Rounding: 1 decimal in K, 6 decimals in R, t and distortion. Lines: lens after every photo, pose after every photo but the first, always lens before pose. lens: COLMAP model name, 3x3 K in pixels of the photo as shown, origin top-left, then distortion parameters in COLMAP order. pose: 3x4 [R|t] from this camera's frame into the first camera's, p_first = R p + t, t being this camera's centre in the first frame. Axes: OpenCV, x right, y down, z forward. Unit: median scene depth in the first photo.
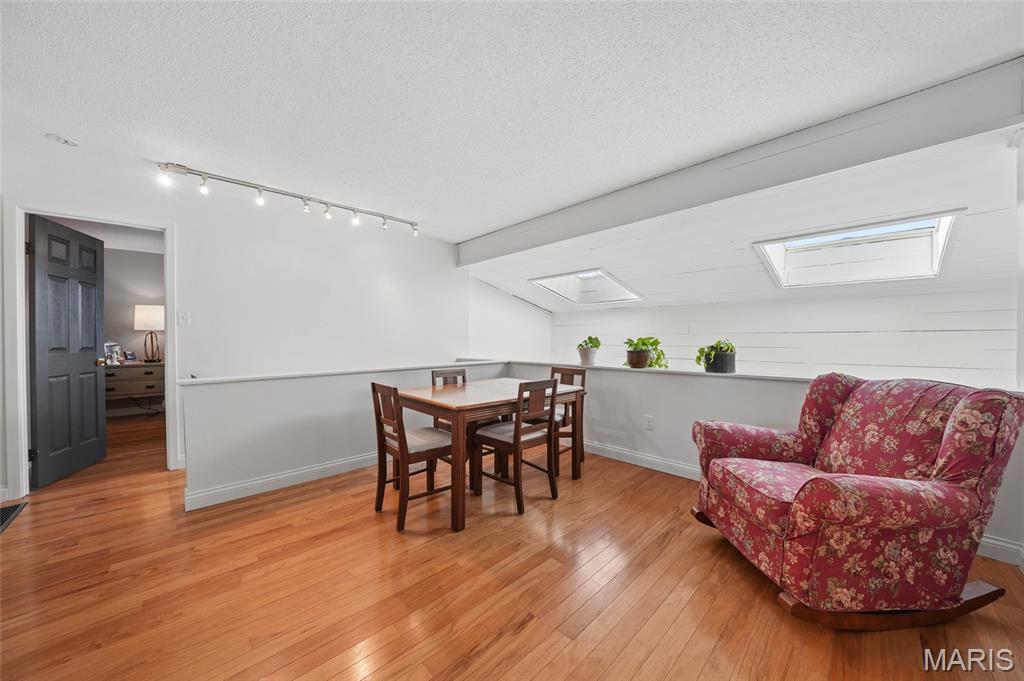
lens RADIAL K [[357.6, 0, 516.5], [0, 357.6, 340.0], [0, 0, 1]] dist [-0.017862, 0.000817]
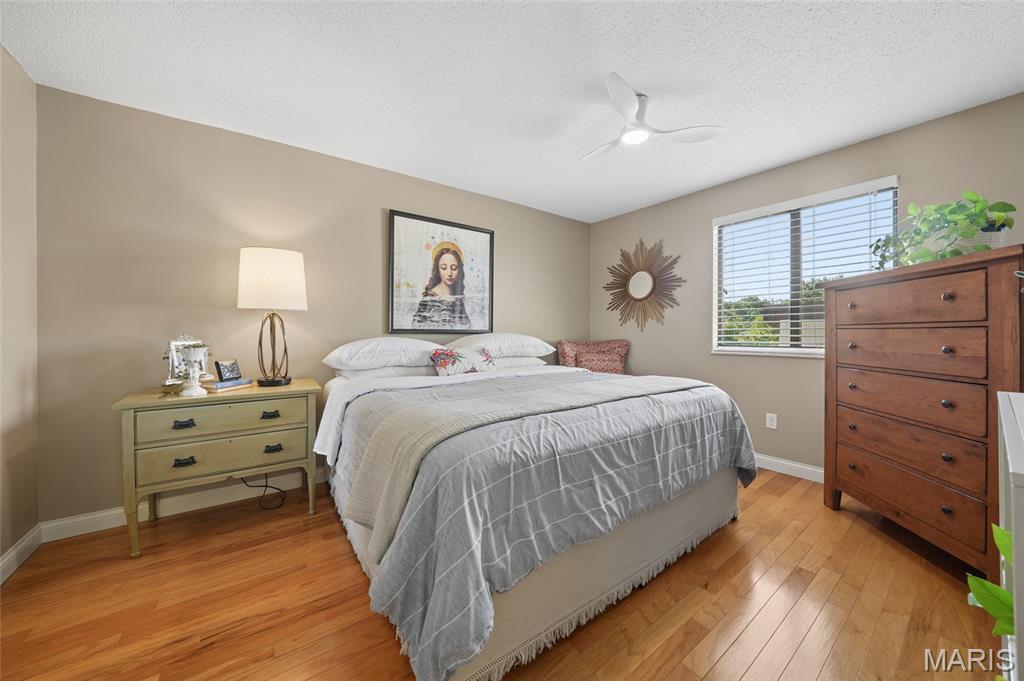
lens RADIAL K [[357.6, 0, 513.2], [0, 357.6, 336.2], [0, 0, 1]] dist [-0.017862, 0.000817]
pose [[0.990813, 0.000185, -0.135241, -0.712273], [-0.000118, 1.000000, 0.000502, 0.003495], [0.135241, -0.000482, 0.990813, 0.630405]]
